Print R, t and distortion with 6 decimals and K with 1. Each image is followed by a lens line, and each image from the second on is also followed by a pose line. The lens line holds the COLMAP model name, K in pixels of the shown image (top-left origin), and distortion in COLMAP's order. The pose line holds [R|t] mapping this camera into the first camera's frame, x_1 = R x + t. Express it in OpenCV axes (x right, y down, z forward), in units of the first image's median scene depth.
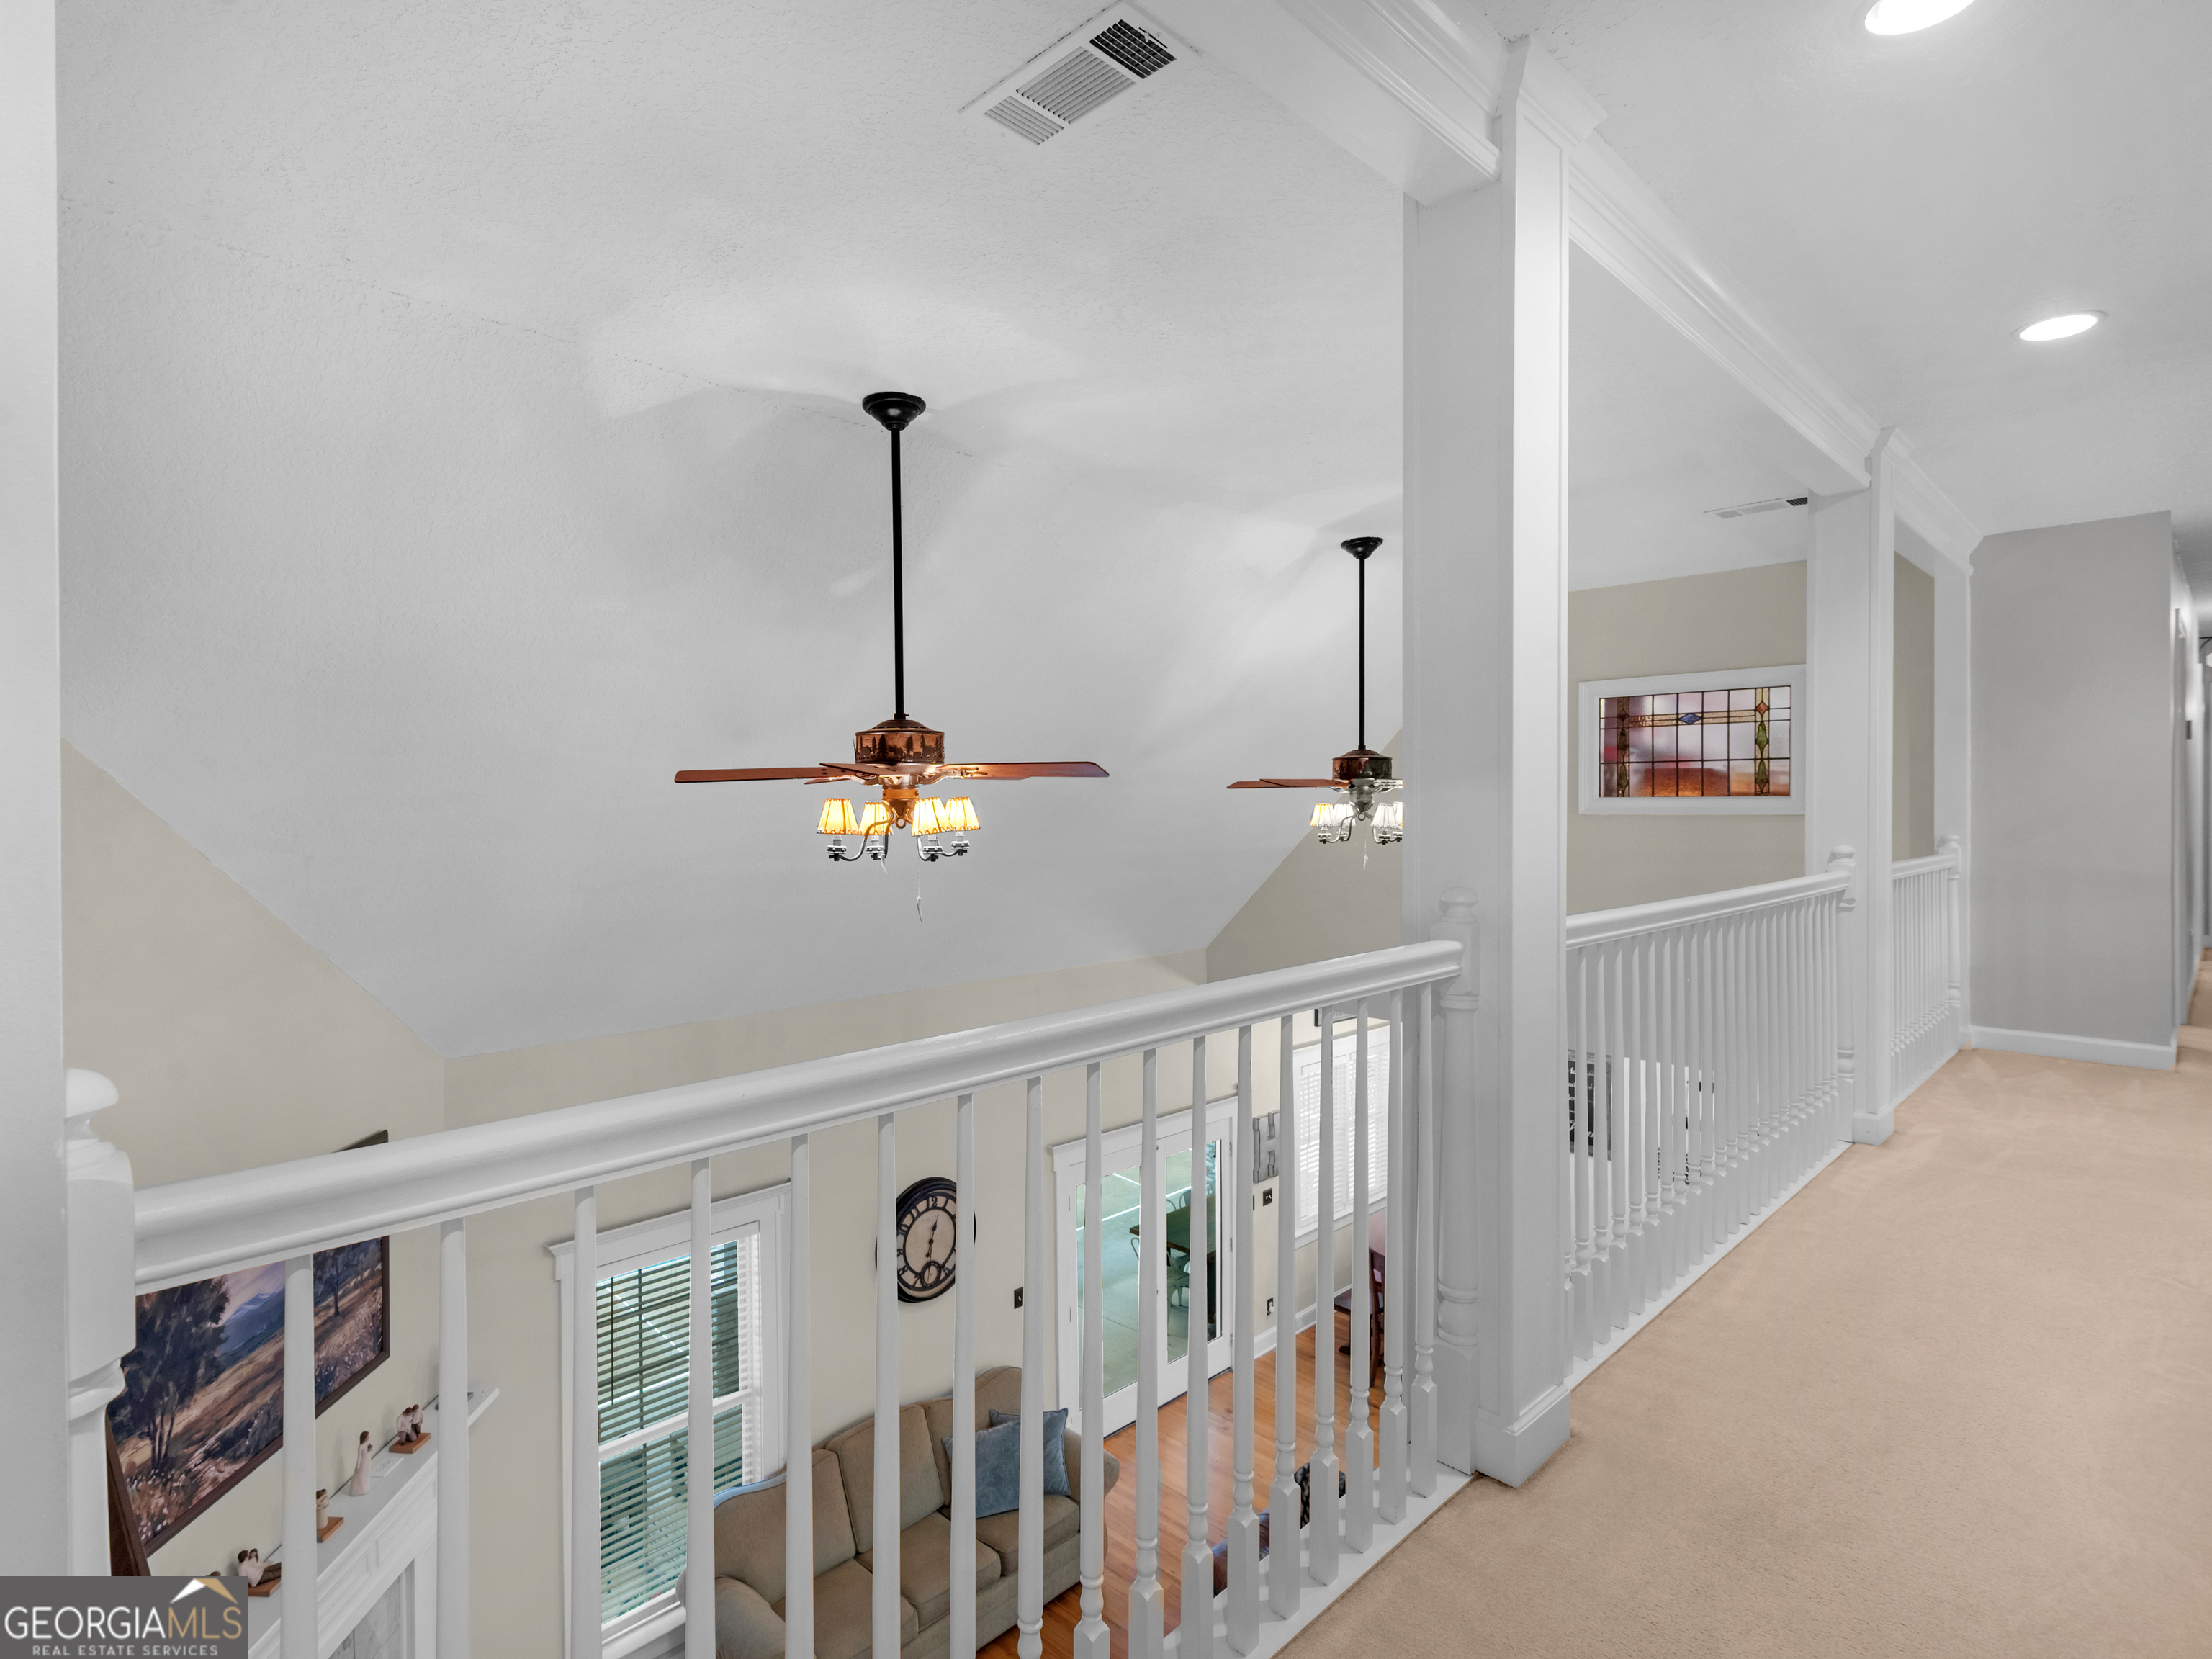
lens RADIAL K [[1128.9, 0, 1098.1], [0, 1128.9, 821.1], [0, 0, 1]] dist [-0.002606, -0.000260]
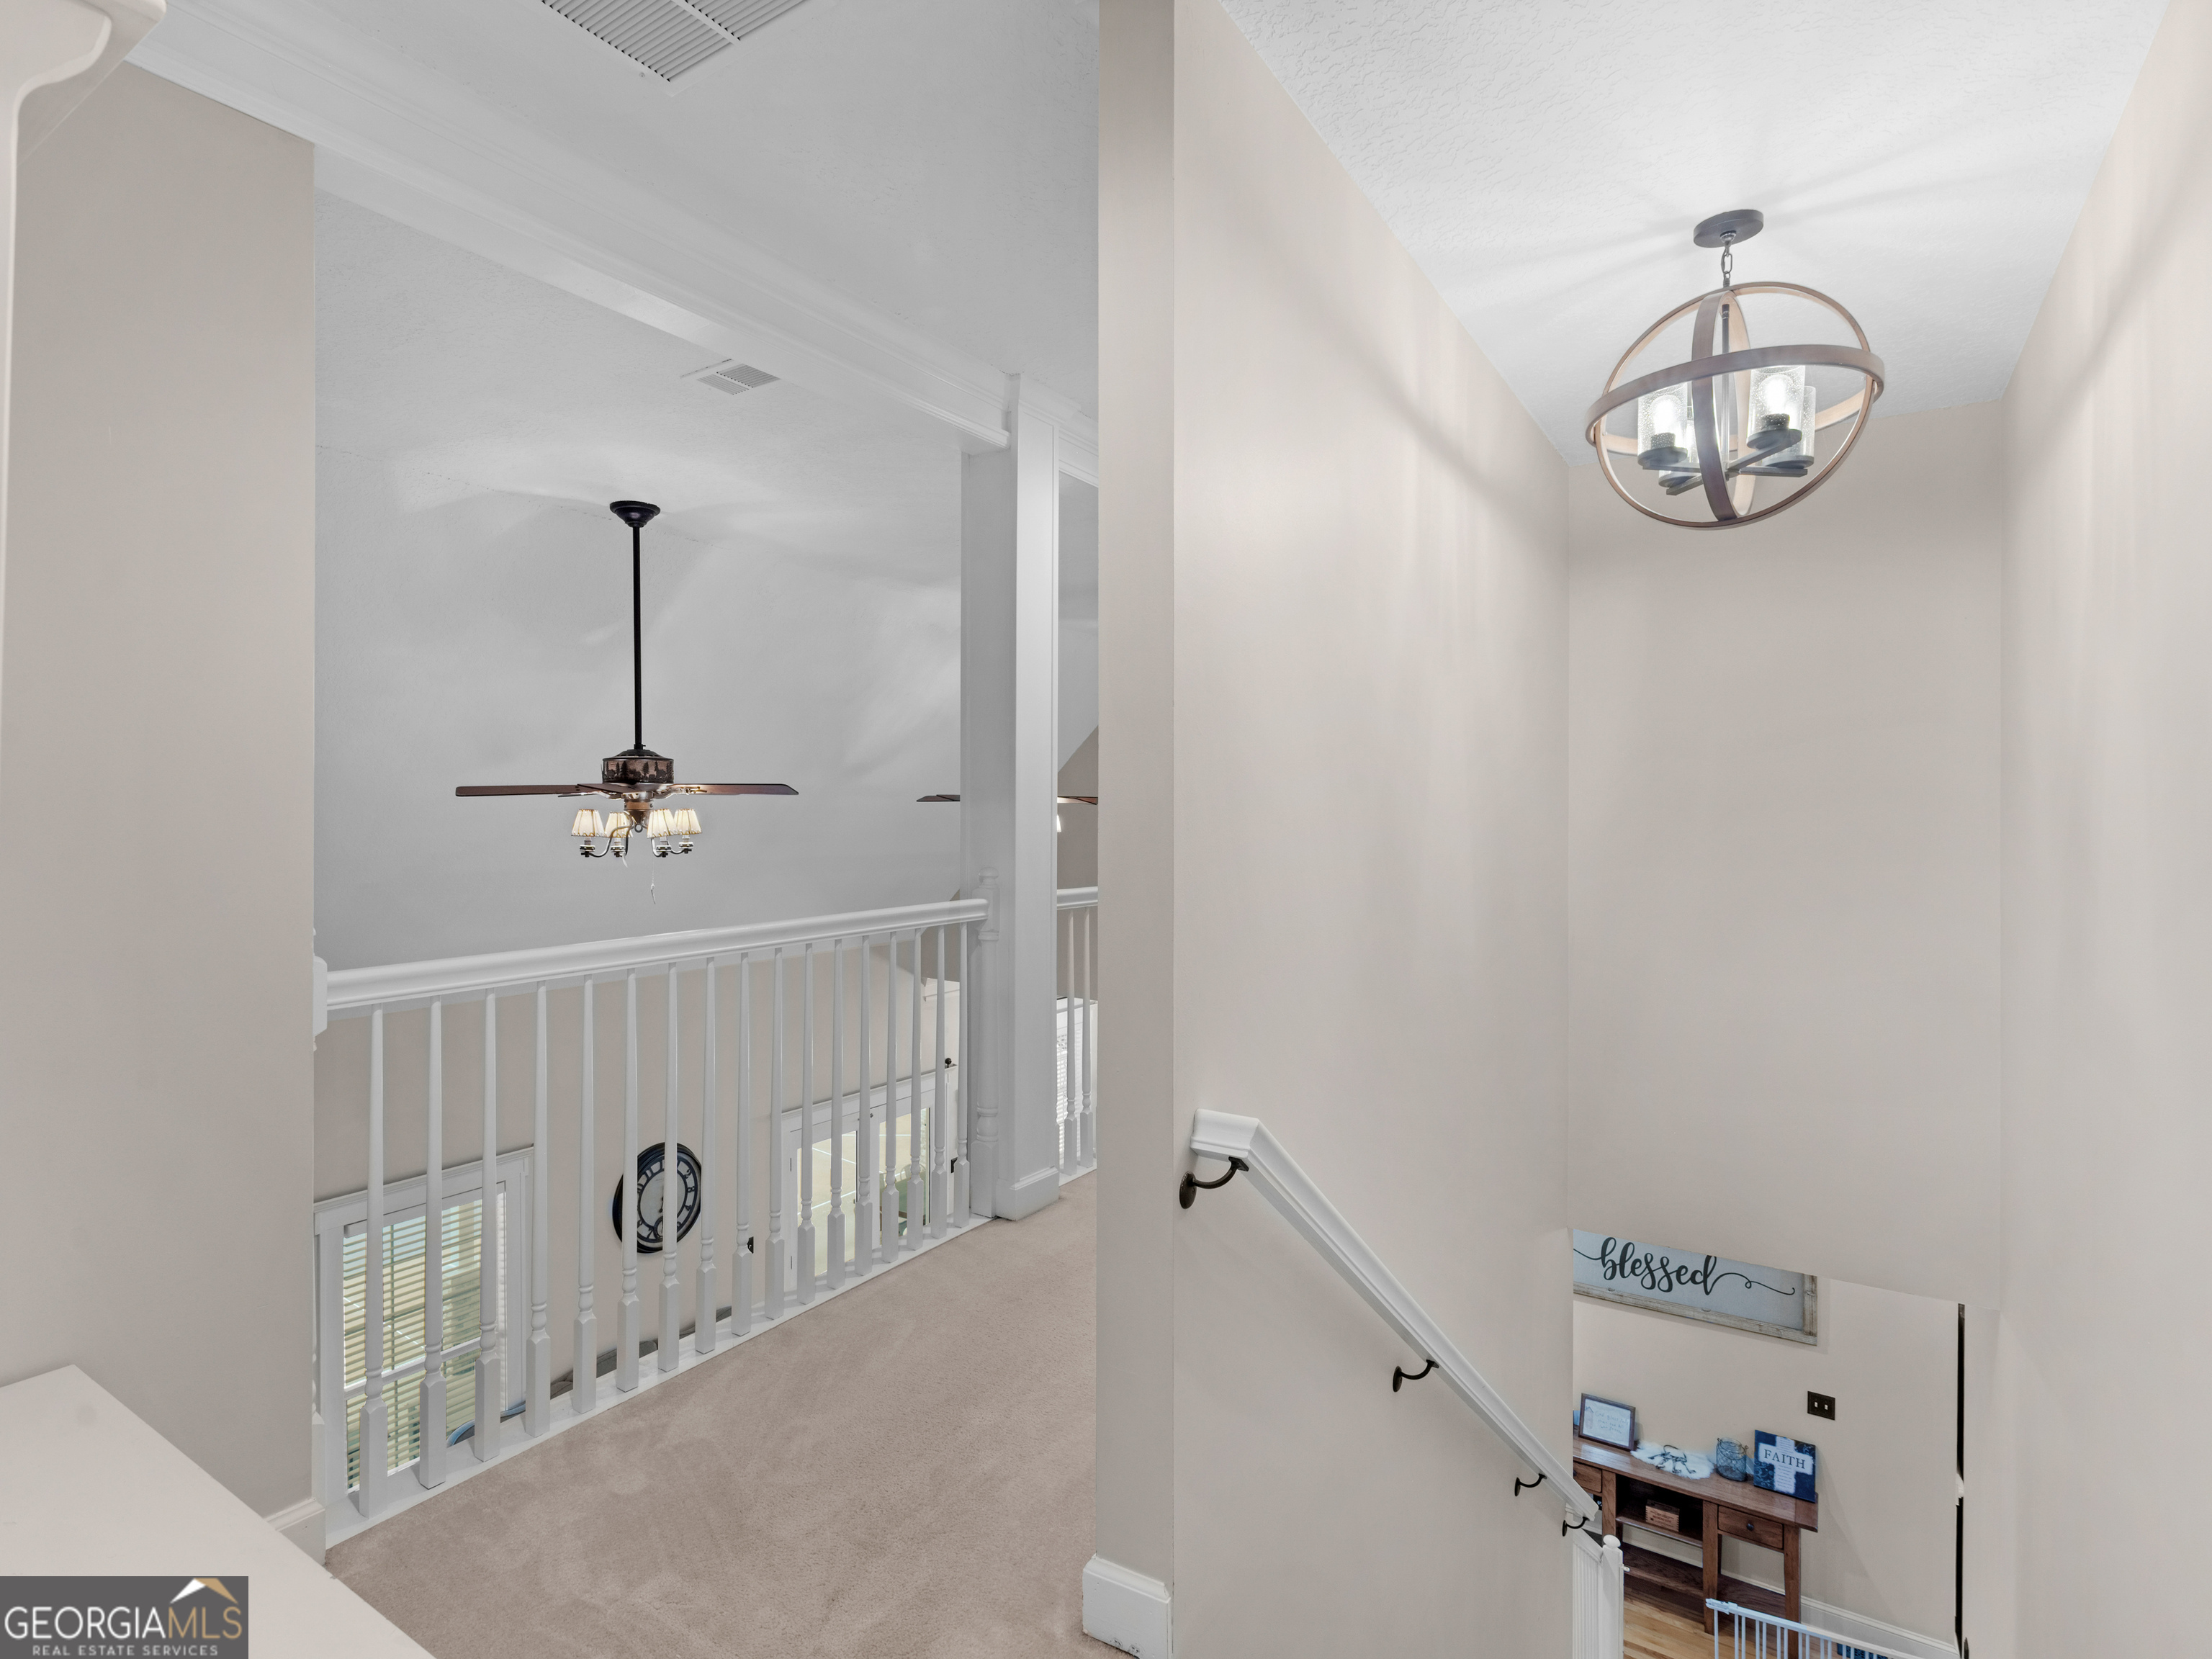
lens RADIAL K [[1132.2, 0, 1034.7], [0, 1132.2, 822.9], [0, 0, 1]] dist [0.001589, -0.000521]
pose [[0.986527, 0.004856, 0.163526, 0.064486], [-0.003972, 0.999976, -0.005737, 0.001396], [-0.163550, 0.005010, 0.986522, -0.376314]]
